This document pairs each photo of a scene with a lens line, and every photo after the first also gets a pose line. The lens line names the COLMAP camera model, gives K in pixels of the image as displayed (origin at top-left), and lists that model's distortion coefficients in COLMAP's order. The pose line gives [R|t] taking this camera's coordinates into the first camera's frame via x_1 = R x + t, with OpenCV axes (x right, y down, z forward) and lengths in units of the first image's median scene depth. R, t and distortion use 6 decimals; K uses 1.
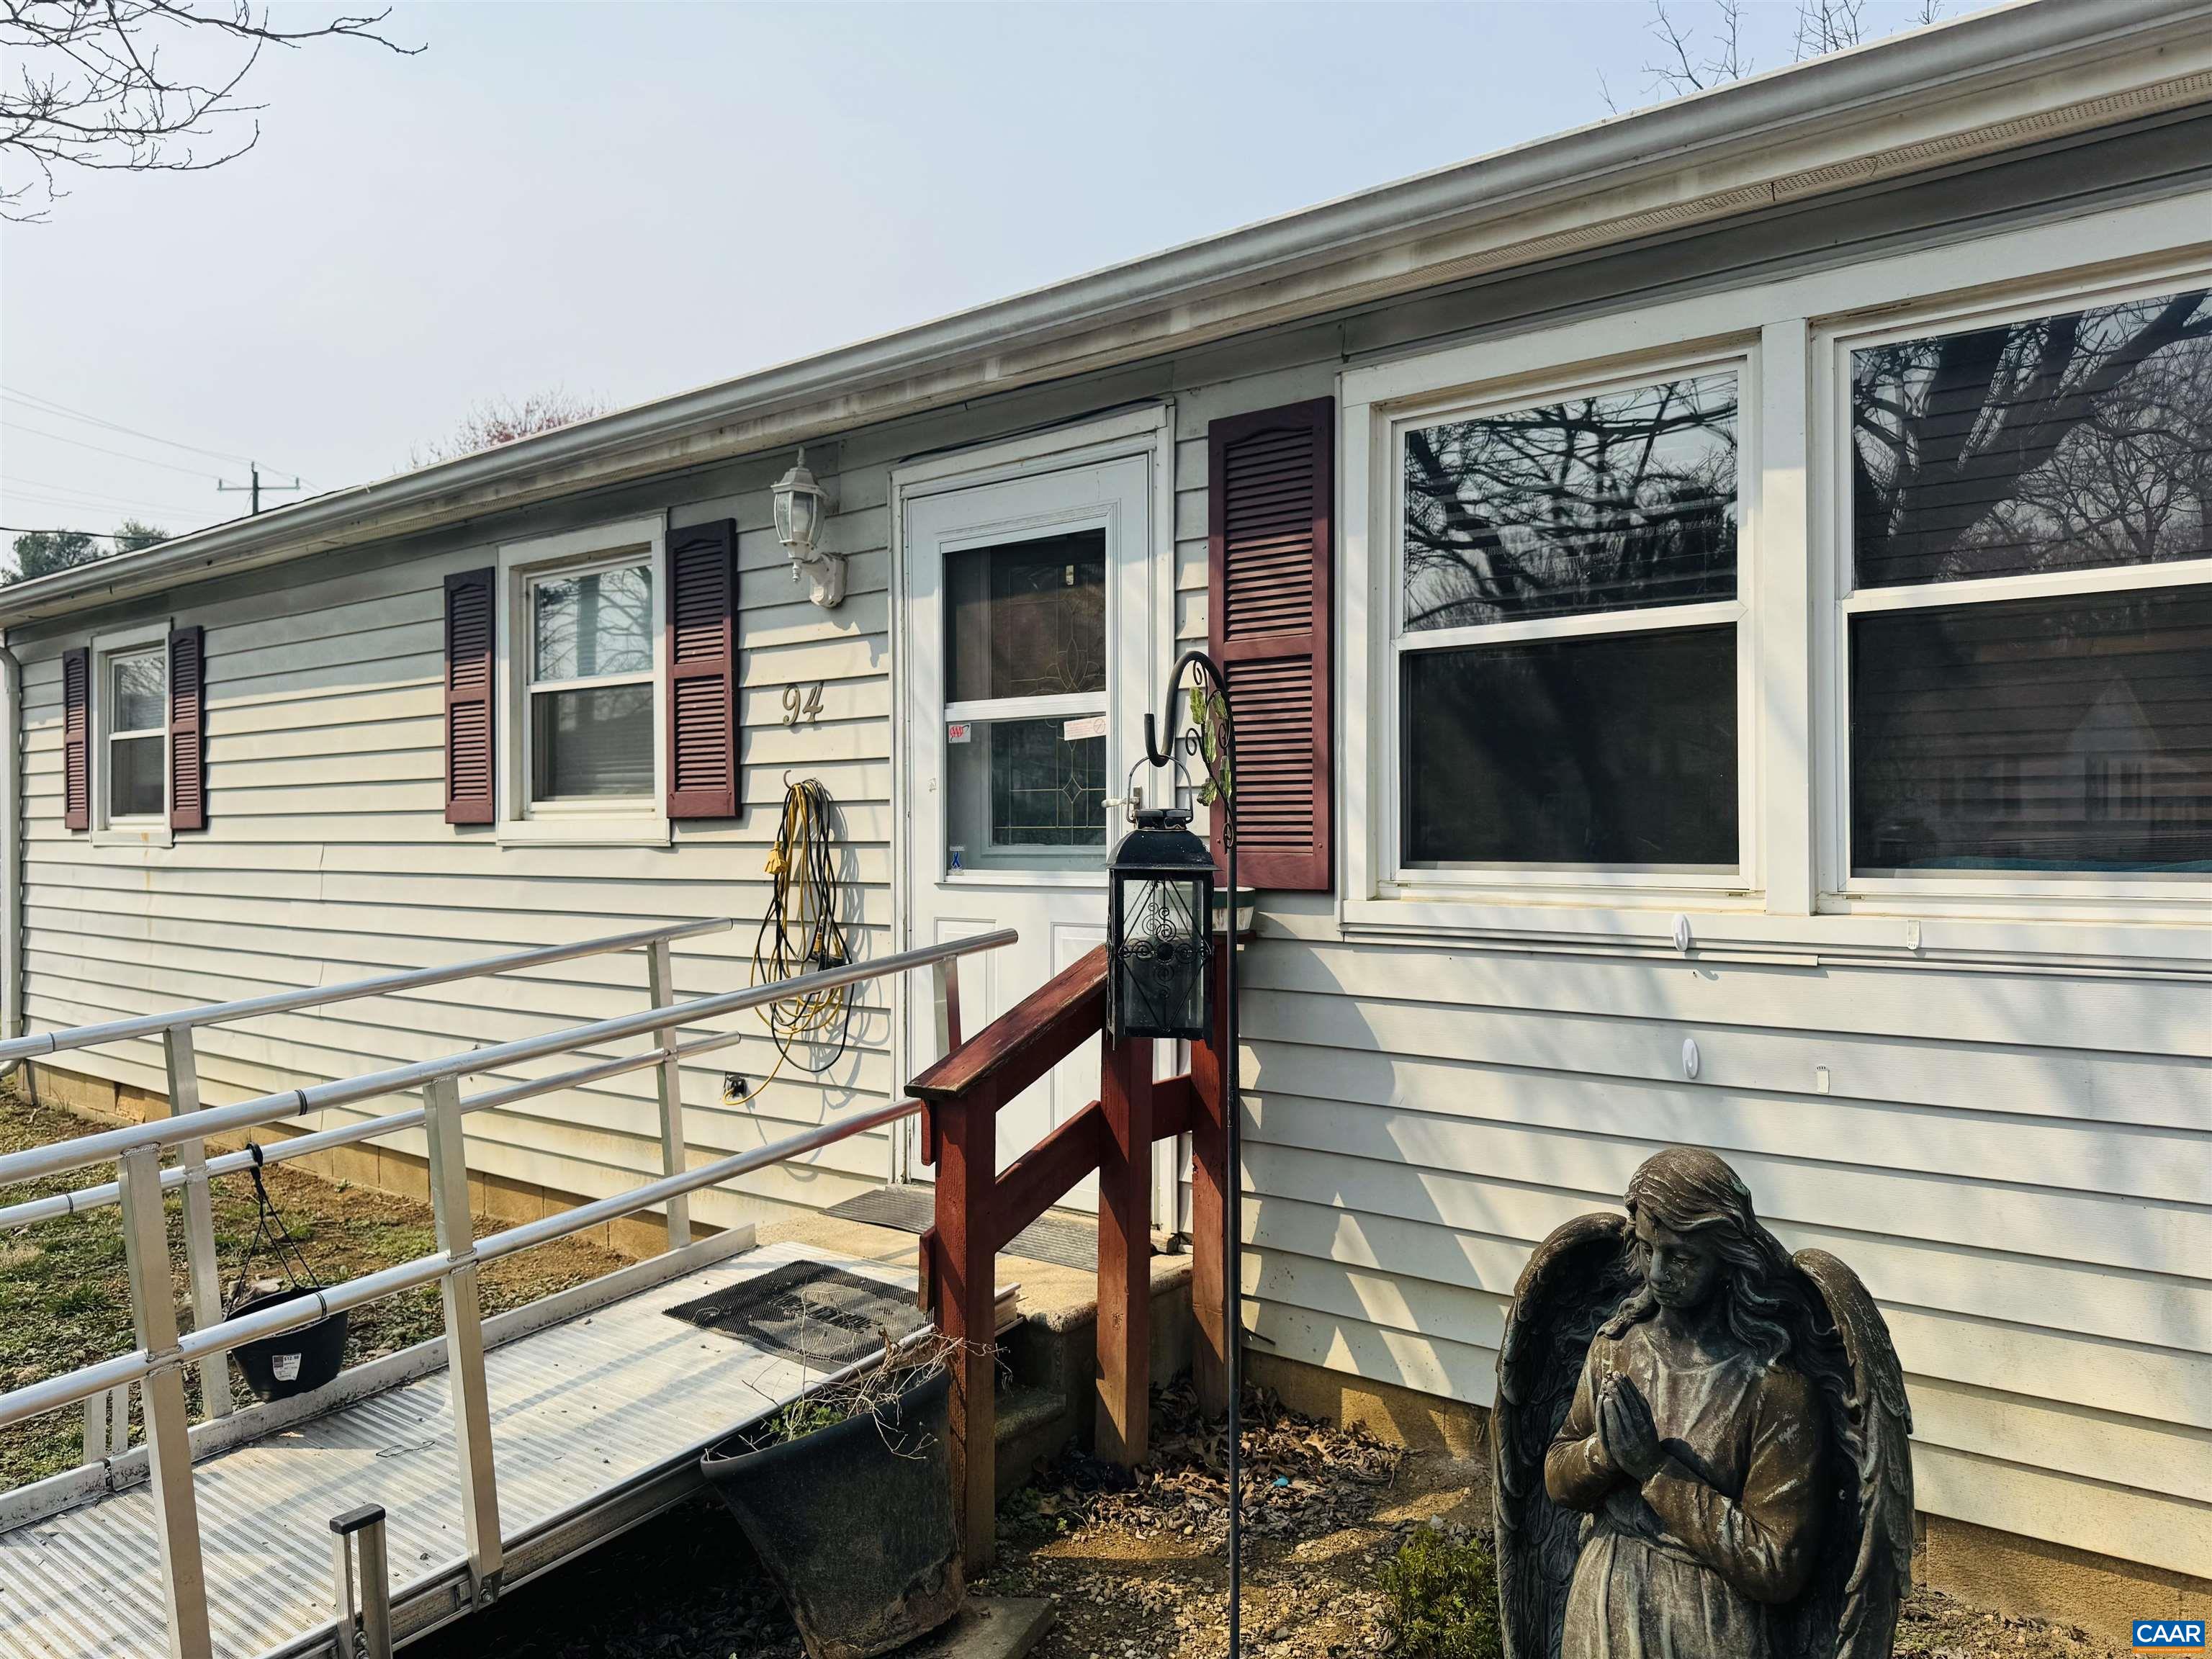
lens RADIAL K [[1586.5, 0, 1104.8], [0, 1586.5, 829.0], [0, 0, 1]] dist [0.031201, -0.043646]
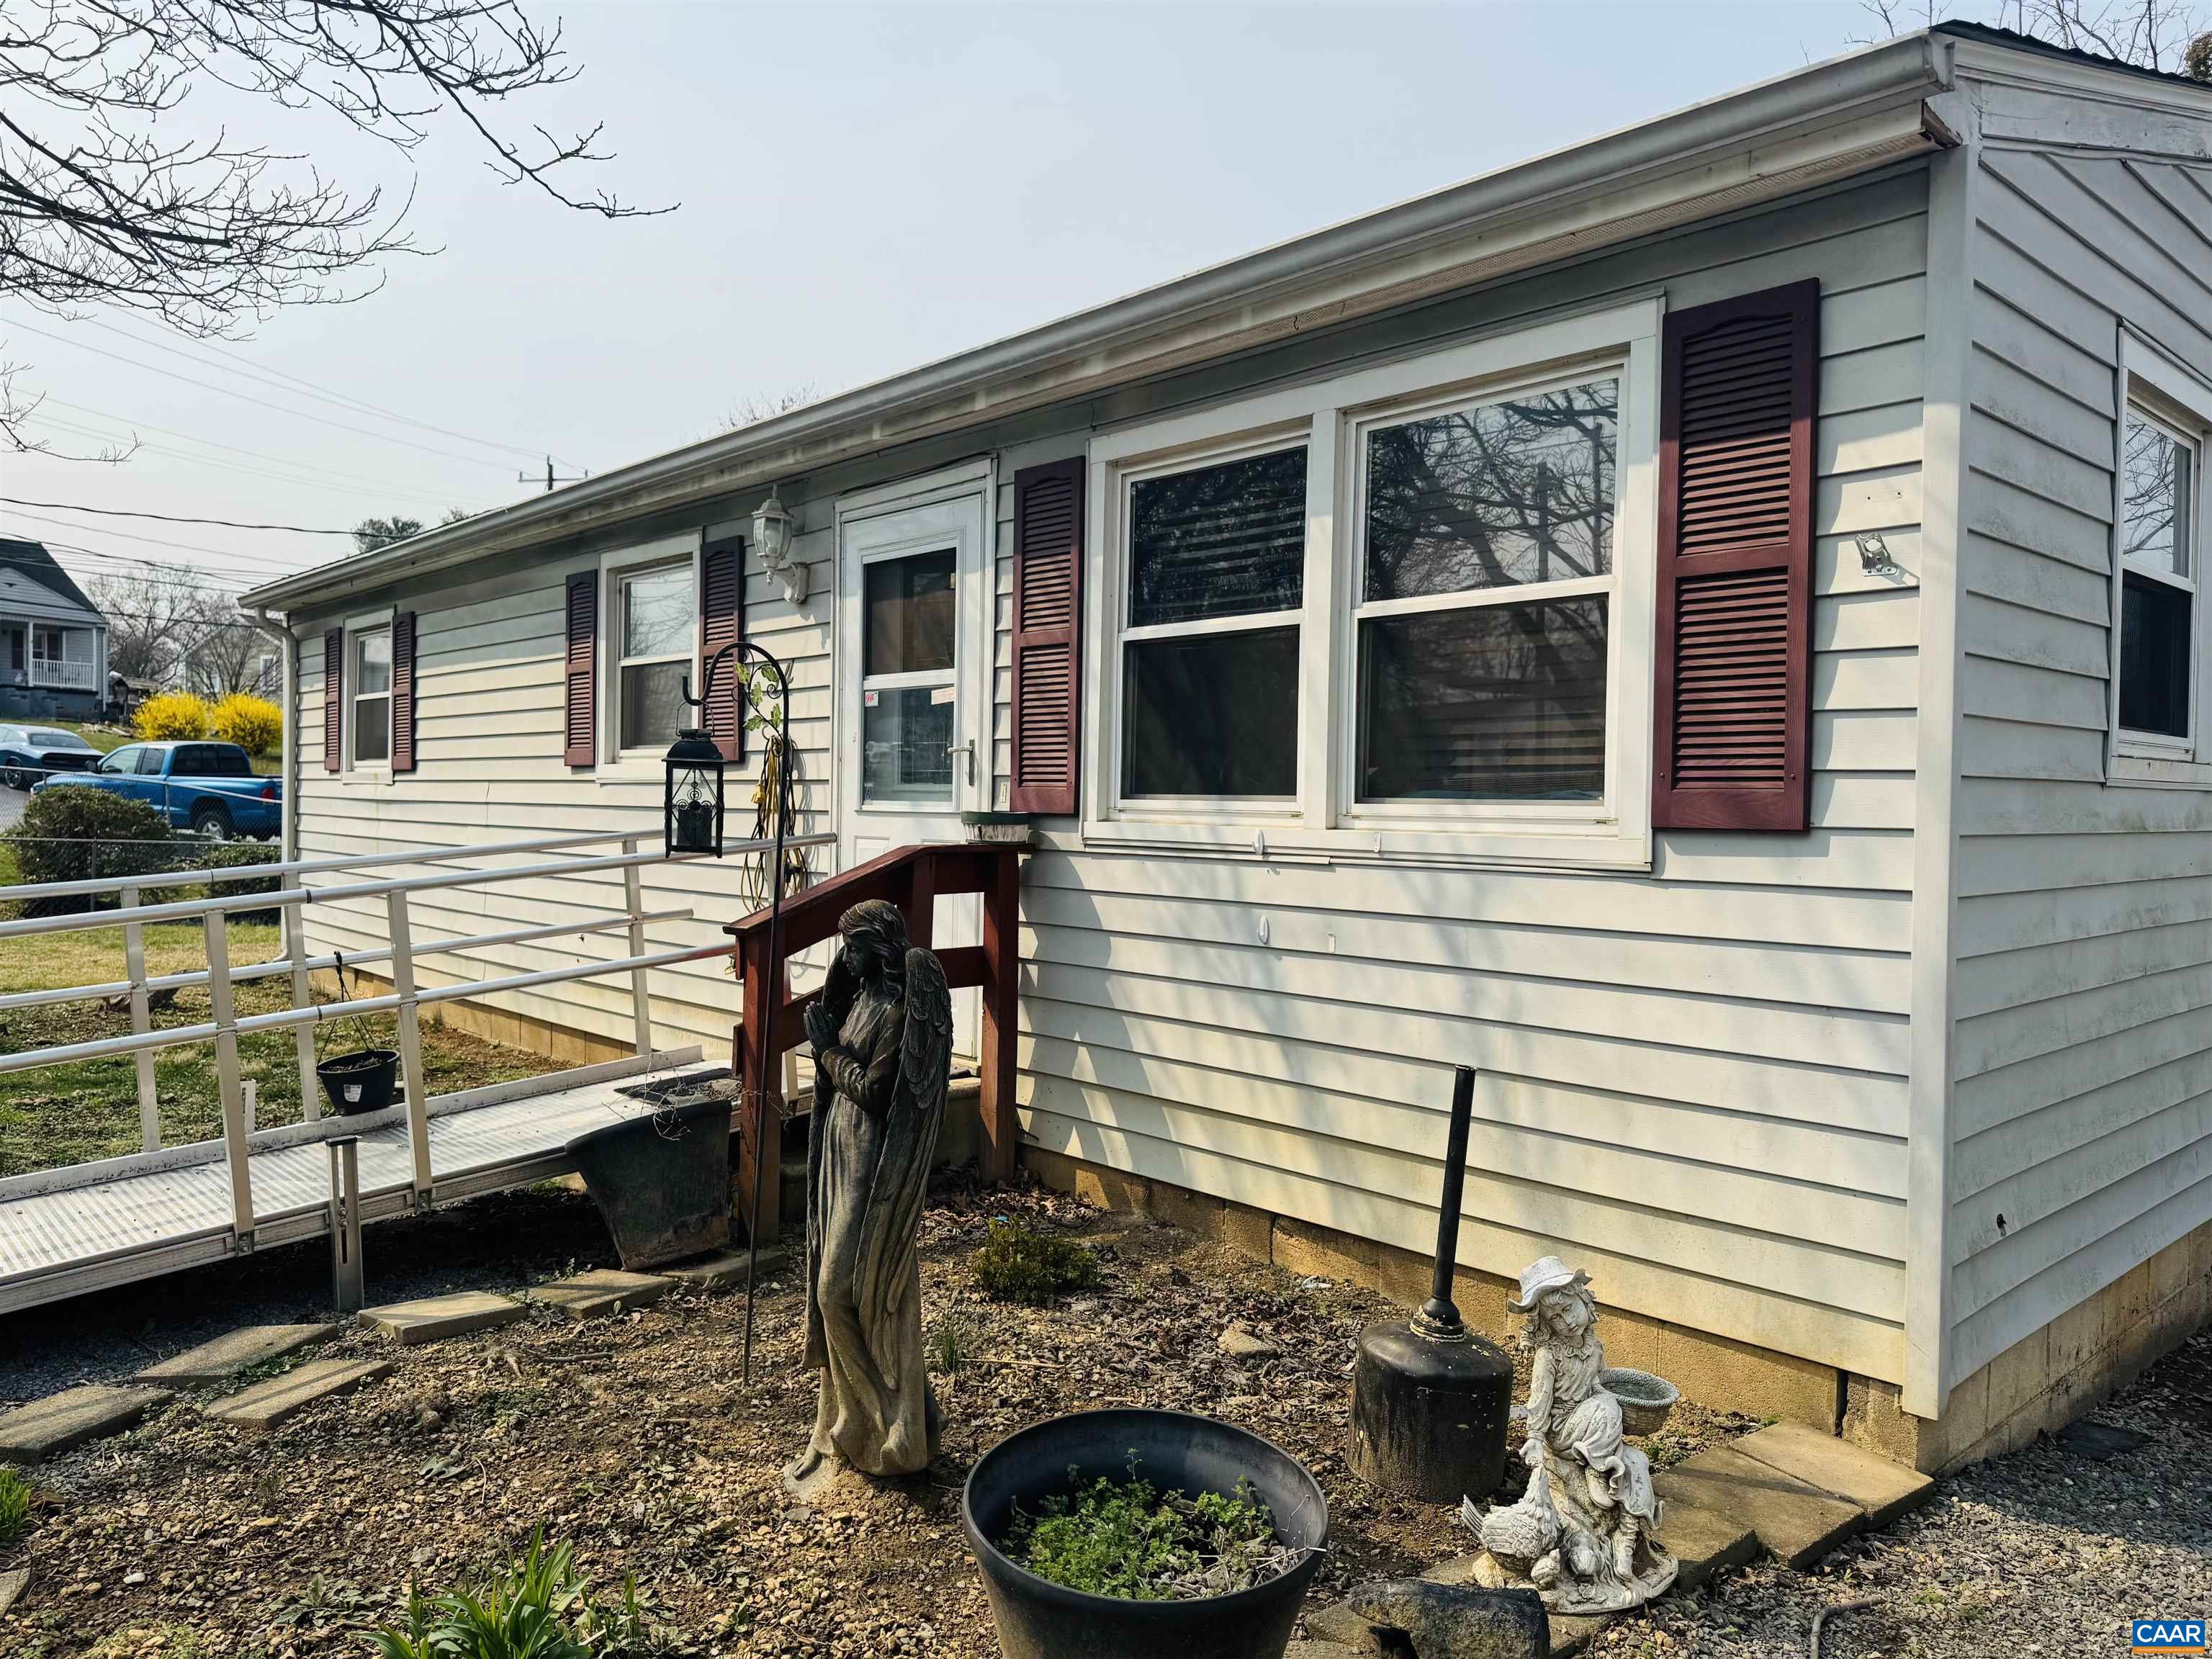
lens RADIAL K [[1586.5, 0, 1126.8], [0, 1586.5, 852.4], [0, 0, 1]] dist [0.031201, -0.043646]
pose [[0.987979, 0.024895, -0.152572, 0.325995], [-0.020288, 0.999292, 0.031677, 0.022229], [0.153252, -0.028200, 0.987785, -0.297133]]
